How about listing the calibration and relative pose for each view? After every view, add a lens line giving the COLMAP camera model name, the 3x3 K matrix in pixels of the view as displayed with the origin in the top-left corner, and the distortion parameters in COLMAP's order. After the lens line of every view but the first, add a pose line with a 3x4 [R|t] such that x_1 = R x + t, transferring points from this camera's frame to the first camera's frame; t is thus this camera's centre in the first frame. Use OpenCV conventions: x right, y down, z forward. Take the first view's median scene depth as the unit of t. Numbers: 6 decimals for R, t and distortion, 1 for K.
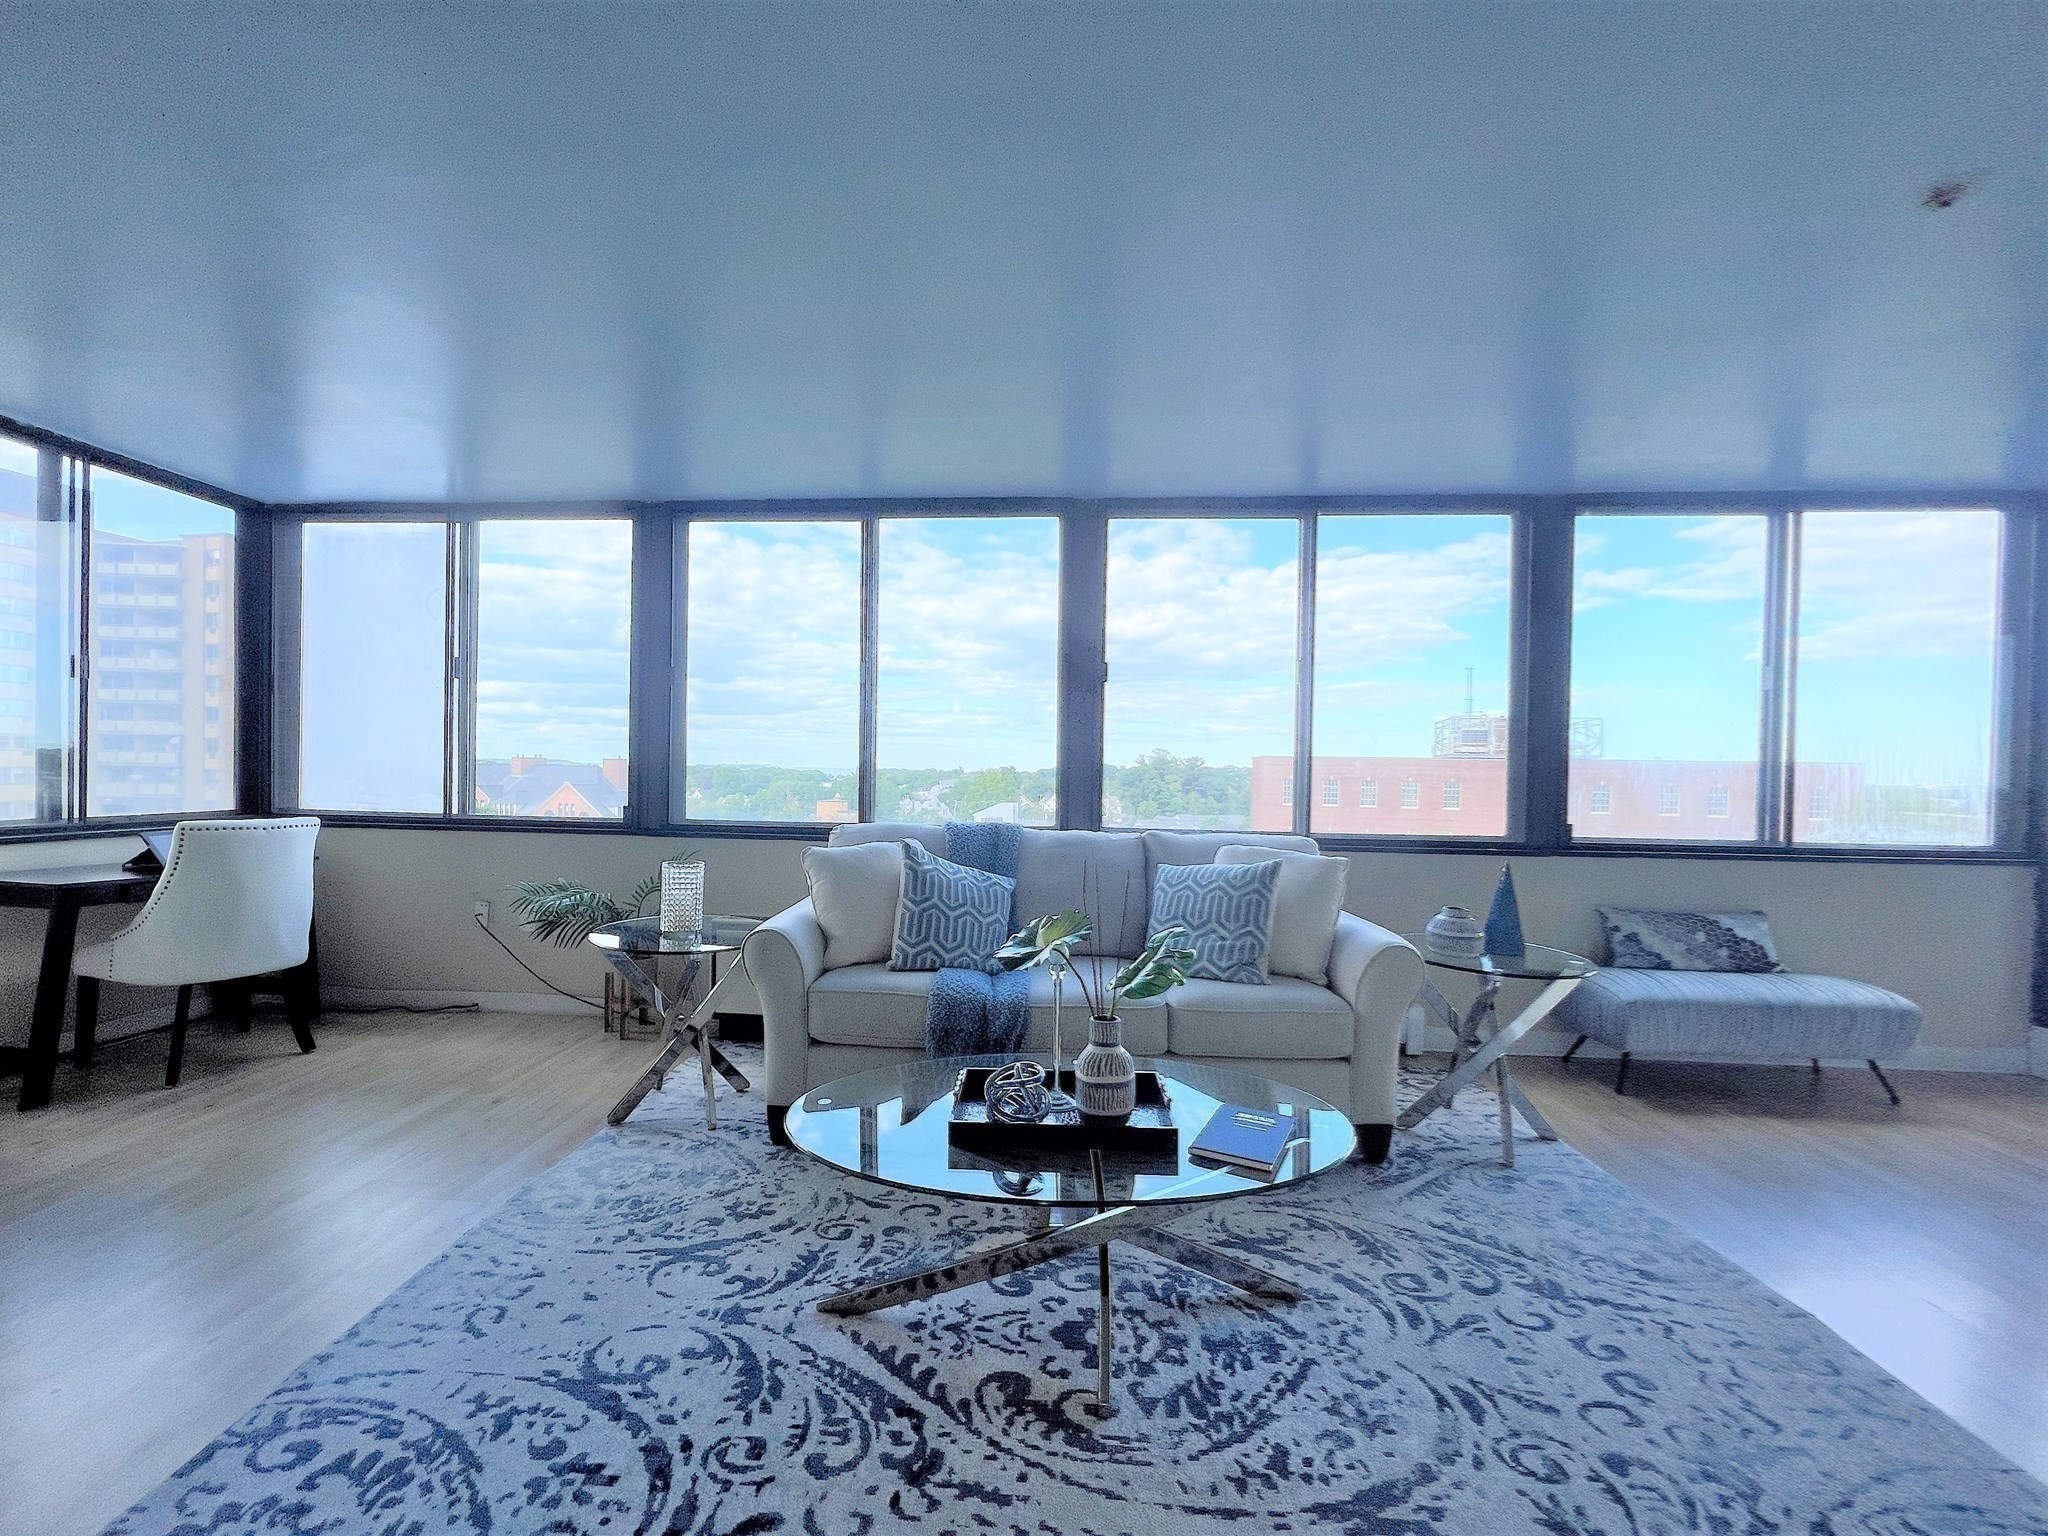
lens RADIAL K [[846.9, 0, 990.8], [0, 846.9, 782.6], [0, 0, 1]] dist [0.001091, 0.000210]
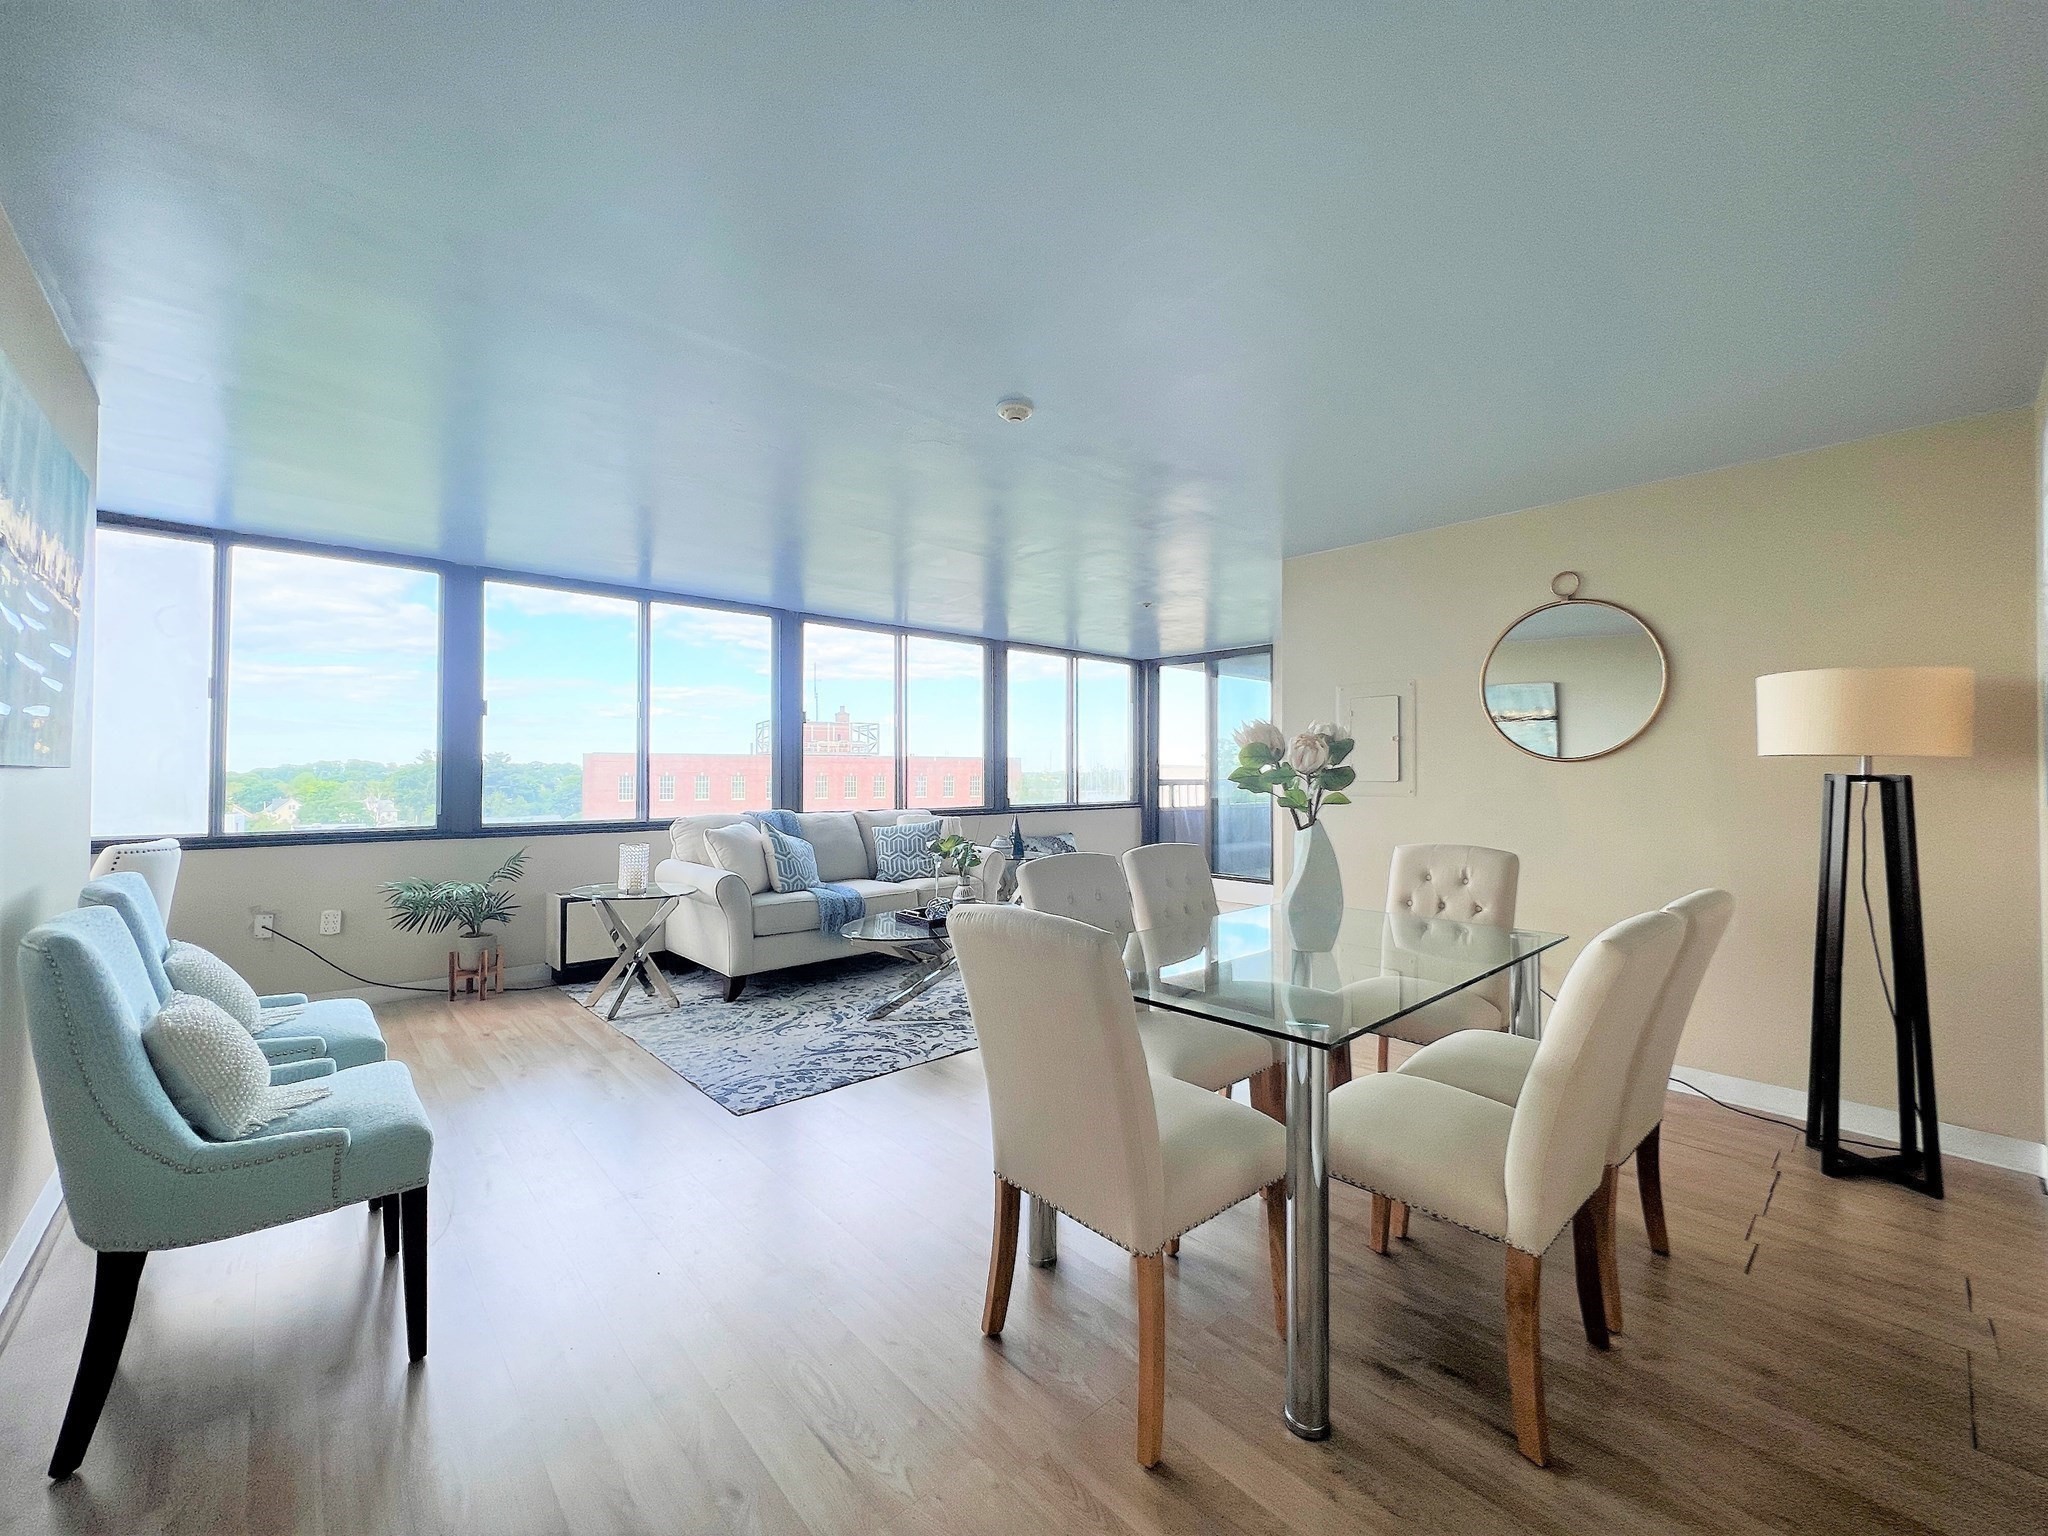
lens RADIAL K [[820.3, 0, 1024.0], [0, 820.3, 760.2], [0, 0, 1]] dist [-0.000806, 0.000679]
pose [[0.687484, -0.004979, 0.726183, -1.656223], [0.020214, 0.999720, -0.012282, -0.042610], [-0.725918, 0.023123, 0.687392, -0.913826]]
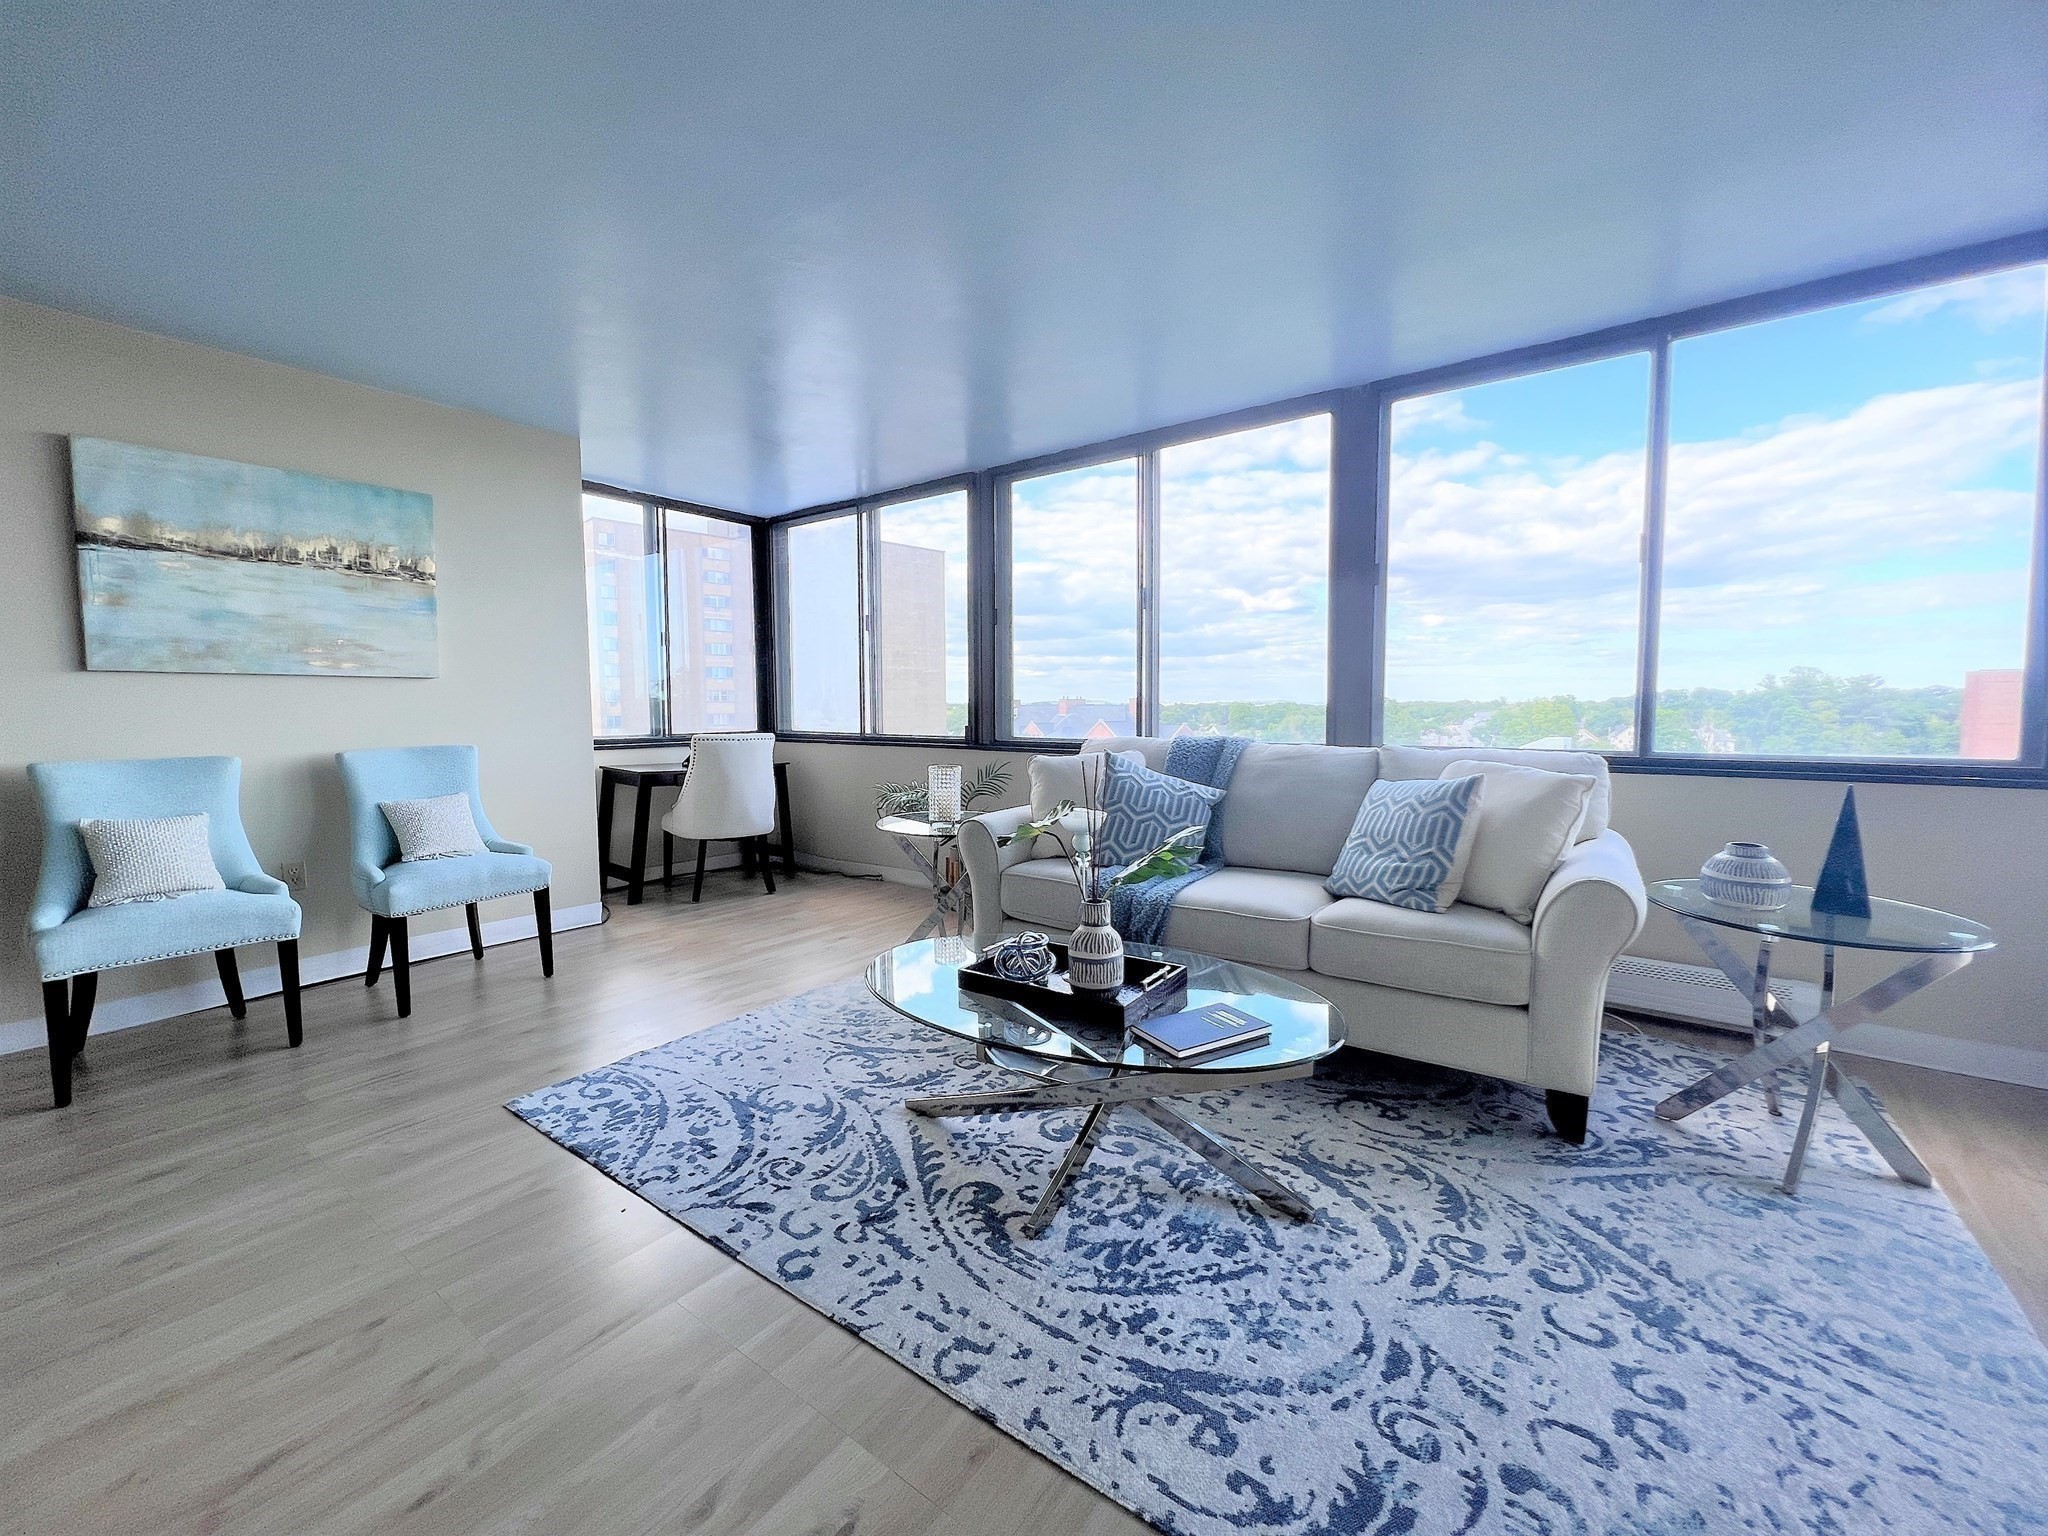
lens RADIAL K [[820.3, 0, 1024.0], [0, 820.3, 760.2], [0, 0, 1]] dist [-0.000806, 0.000679]
pose [[0.845390, 0.015209, -0.533933, 0.653881], [0.012258, 0.998779, 0.047859, 0.051540], [0.534009, -0.047004, 0.844171, 0.087602]]
